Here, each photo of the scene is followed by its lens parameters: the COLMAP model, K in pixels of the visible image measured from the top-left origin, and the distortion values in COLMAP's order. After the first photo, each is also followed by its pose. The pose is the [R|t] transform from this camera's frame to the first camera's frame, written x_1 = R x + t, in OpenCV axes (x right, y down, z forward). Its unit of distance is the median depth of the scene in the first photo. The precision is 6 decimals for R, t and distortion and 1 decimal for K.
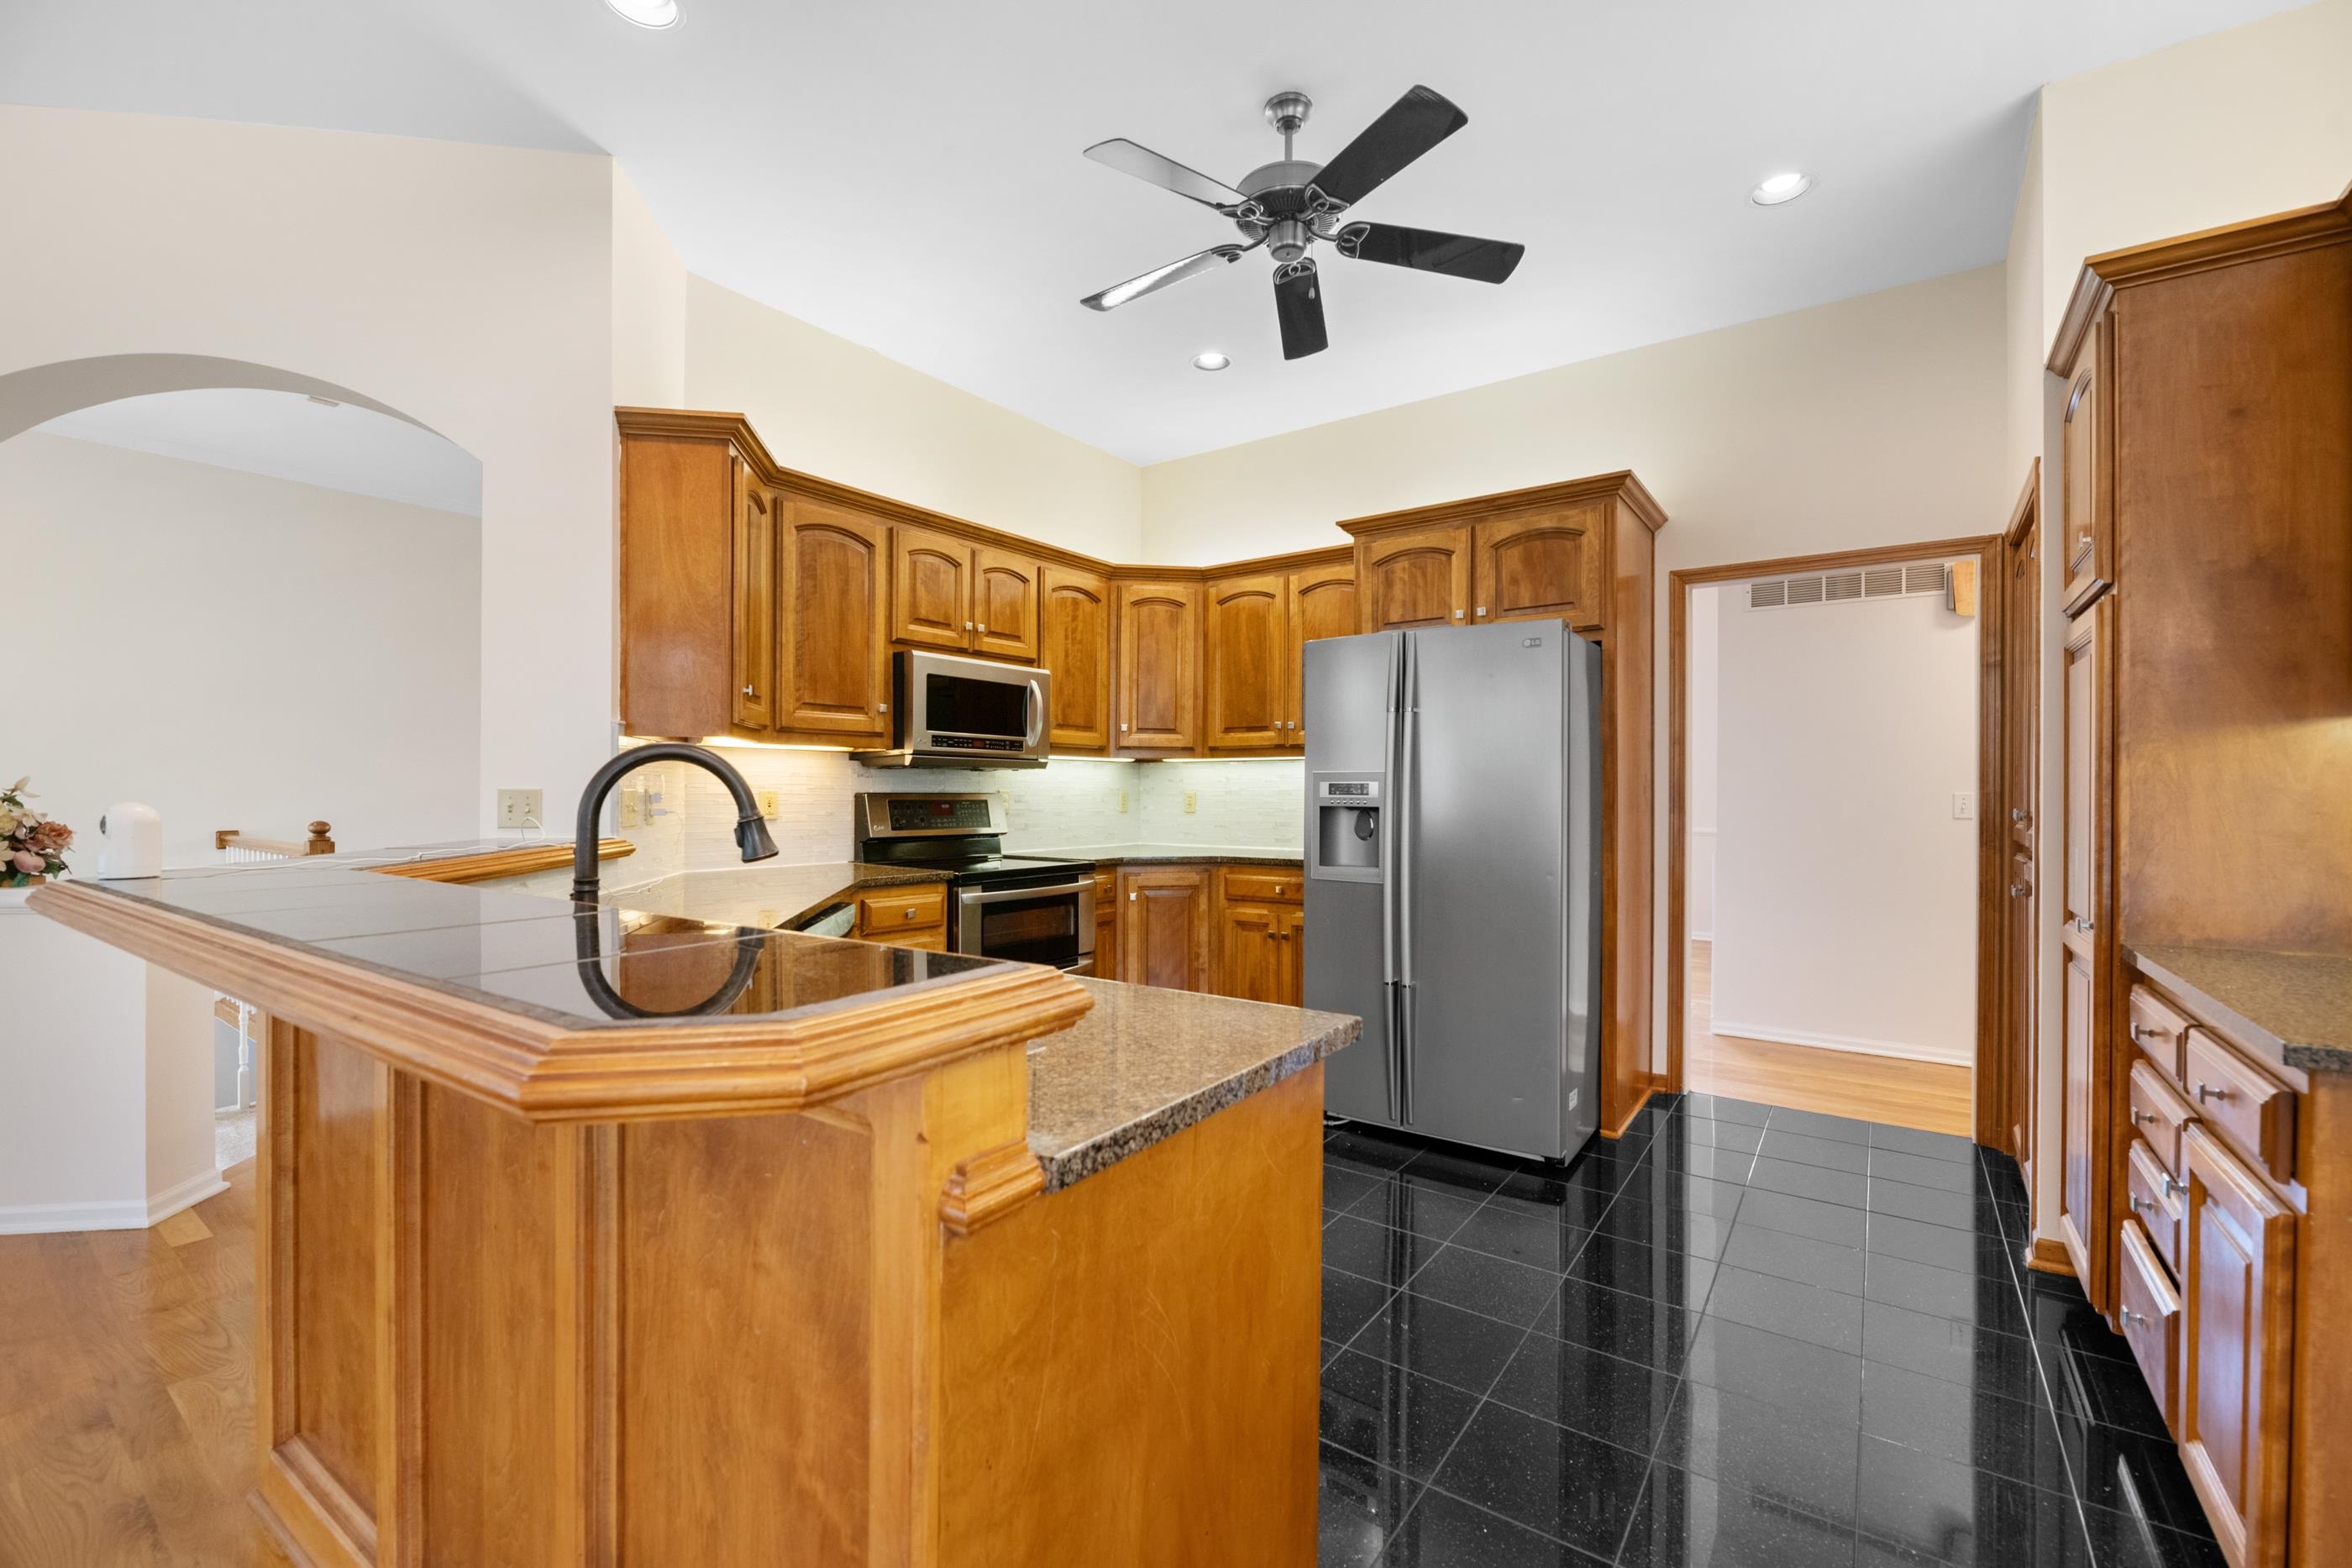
lens RADIAL K [[1003.8, 0, 1179.3], [0, 1003.8, 794.1], [0, 0, 1]] dist [-0.010891, 0.000126]
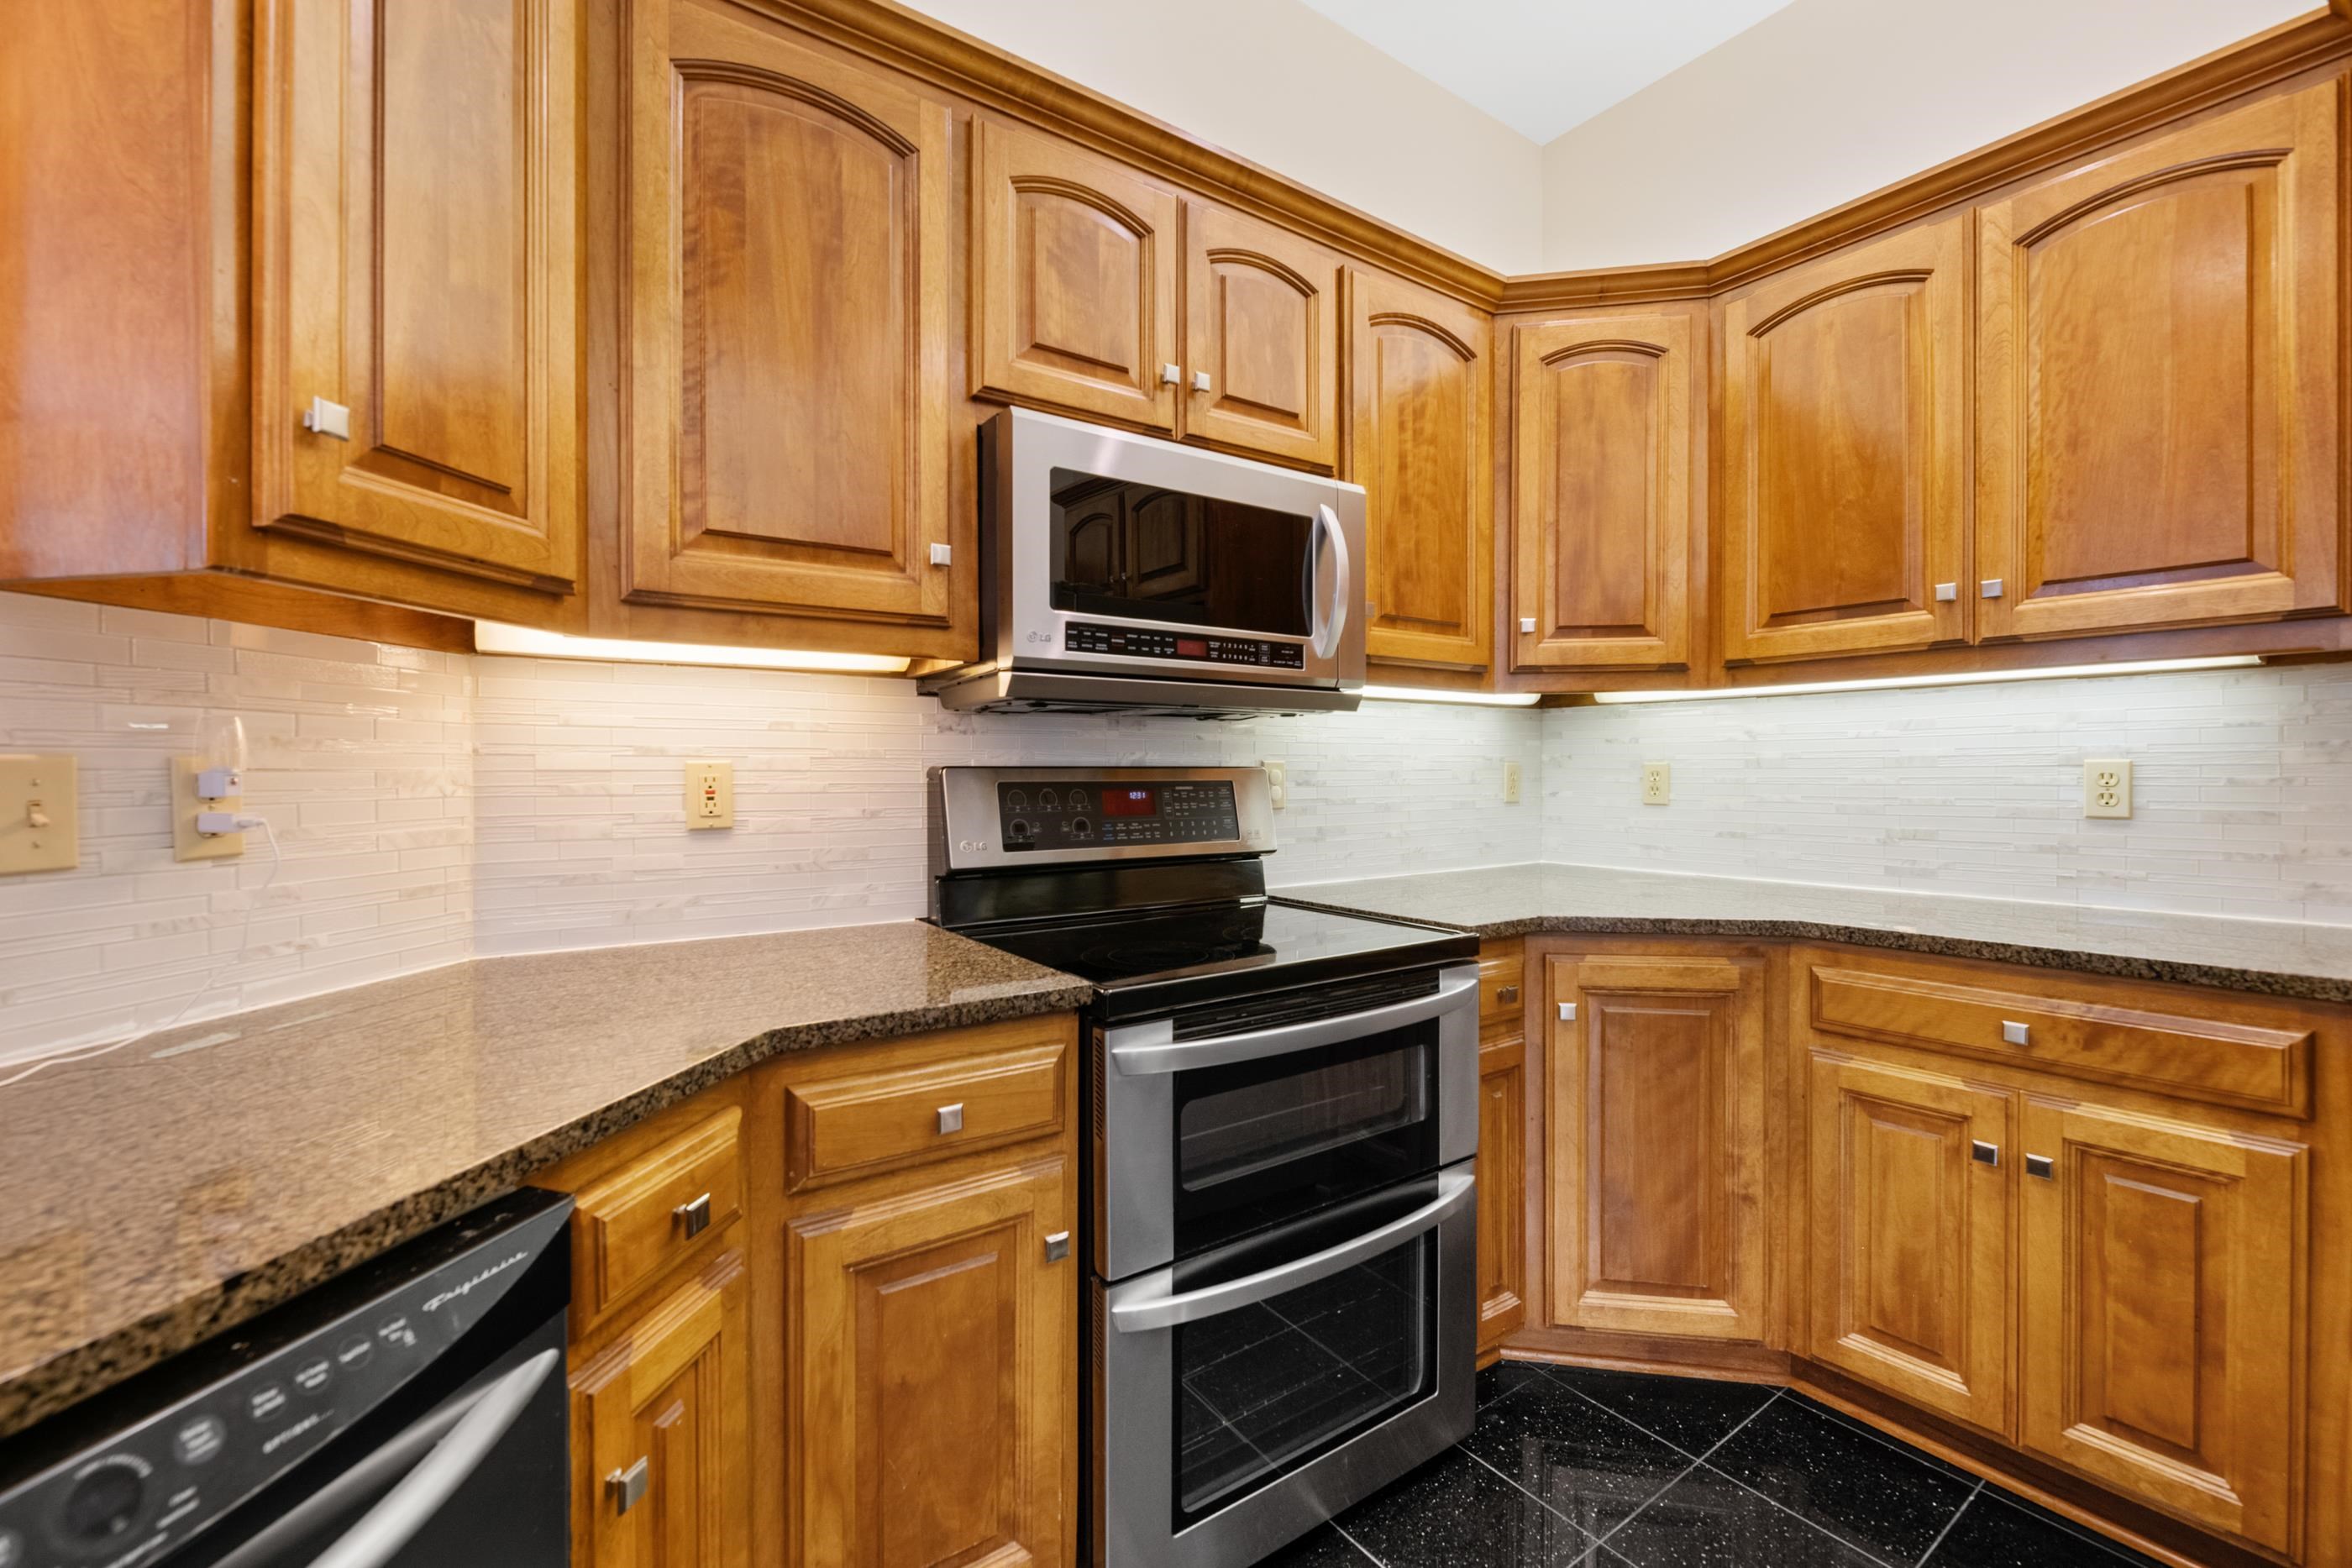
lens RADIAL K [[1003.8, 0, 1164.0], [0, 1003.8, 773.8], [0, 0, 1]] dist [-0.010891, 0.000126]
pose [[0.944901, -0.003617, -0.327337, -0.068692], [0.004891, 0.999983, 0.003069, 0.000625], [0.327320, -0.004501, 0.944903, 0.552845]]
